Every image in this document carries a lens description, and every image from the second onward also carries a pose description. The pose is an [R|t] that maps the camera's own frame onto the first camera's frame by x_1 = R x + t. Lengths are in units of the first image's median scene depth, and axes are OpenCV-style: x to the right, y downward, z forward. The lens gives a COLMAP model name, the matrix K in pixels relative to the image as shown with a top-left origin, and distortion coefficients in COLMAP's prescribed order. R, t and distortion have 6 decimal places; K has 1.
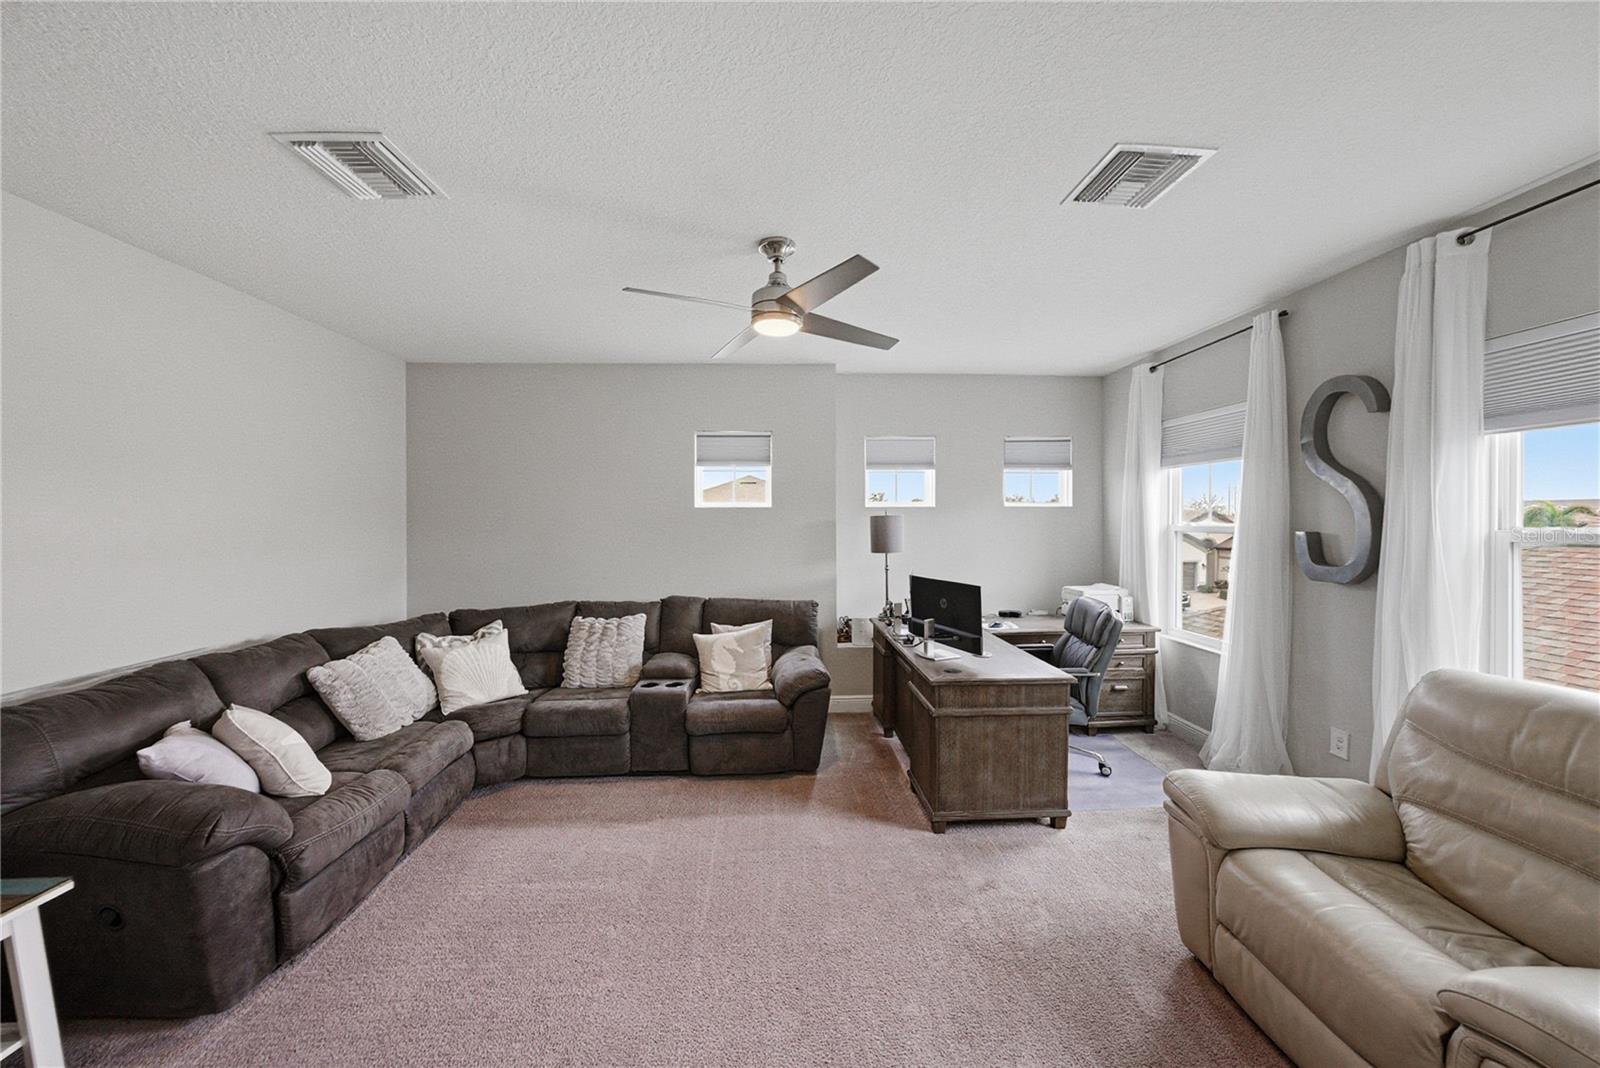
lens RADIAL K [[556.5, 0, 791.1], [0, 556.5, 527.6], [0, 0, 1]] dist [-0.031851, 0.006848]
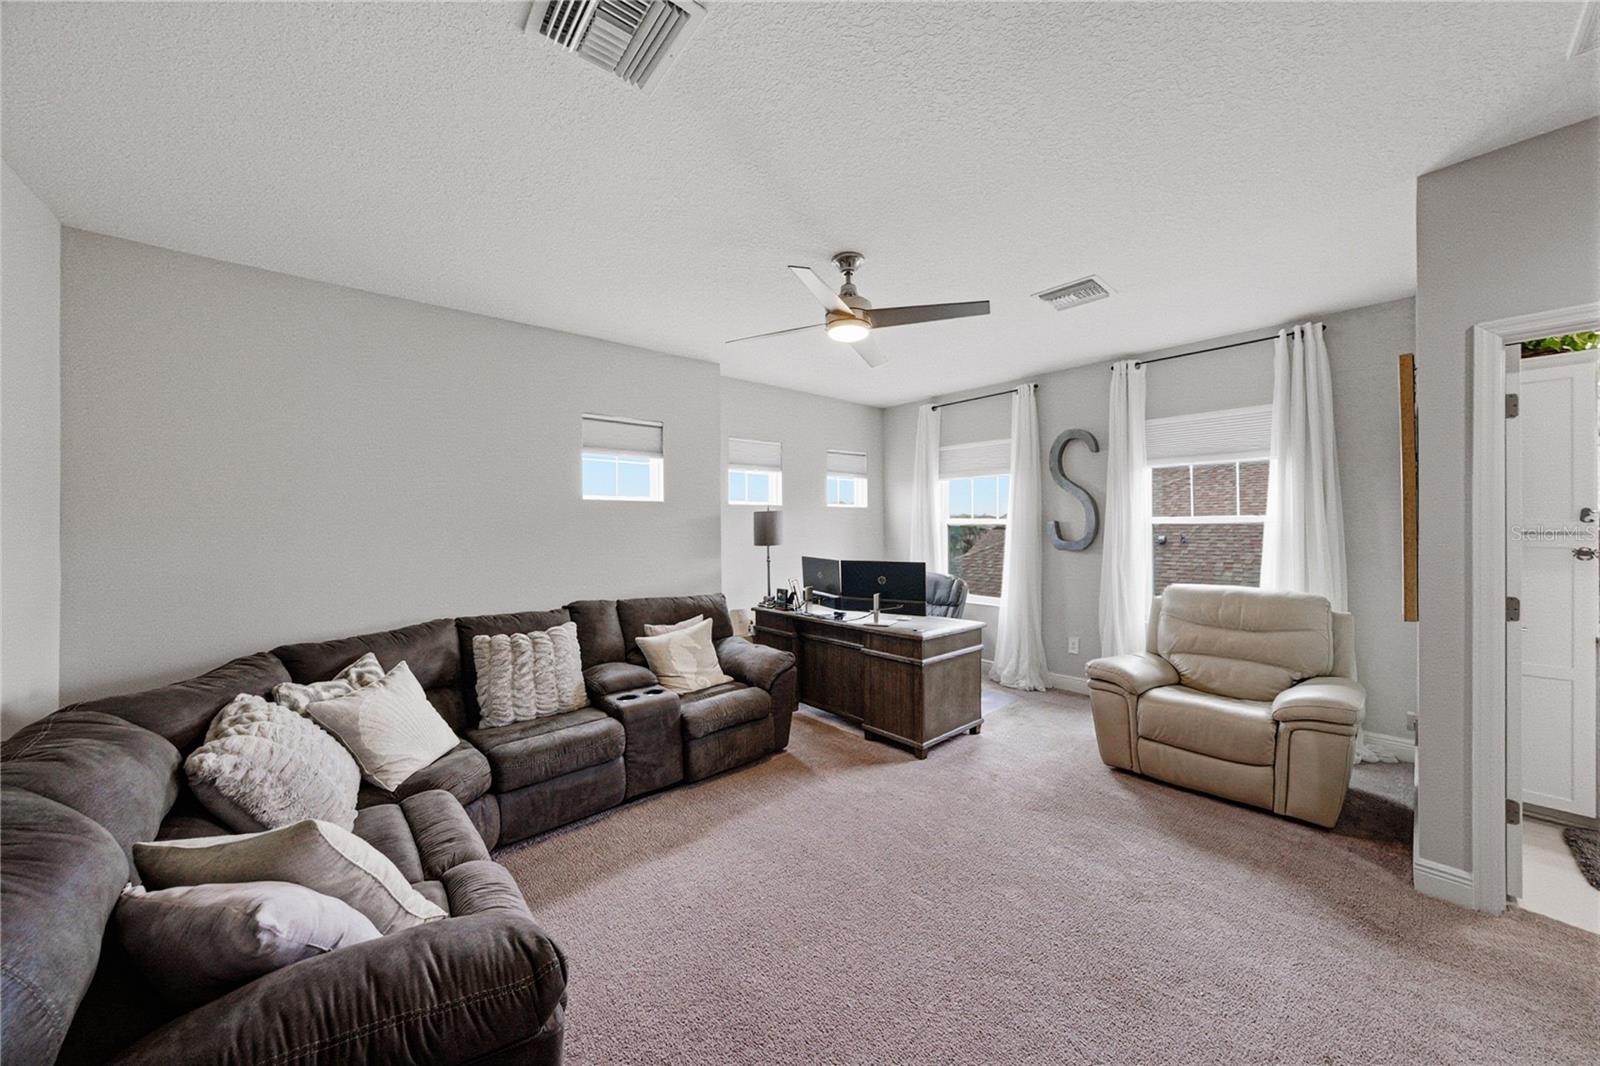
lens RADIAL K [[556.5, 0, 791.1], [0, 556.5, 526.6], [0, 0, 1]] dist [-0.031851, 0.006848]
pose [[0.787258, -0.003545, 0.616614, -0.610817], [0.015365, 0.999786, -0.013869, 0.030225], [-0.616432, 0.020392, 0.787144, 0.148932]]
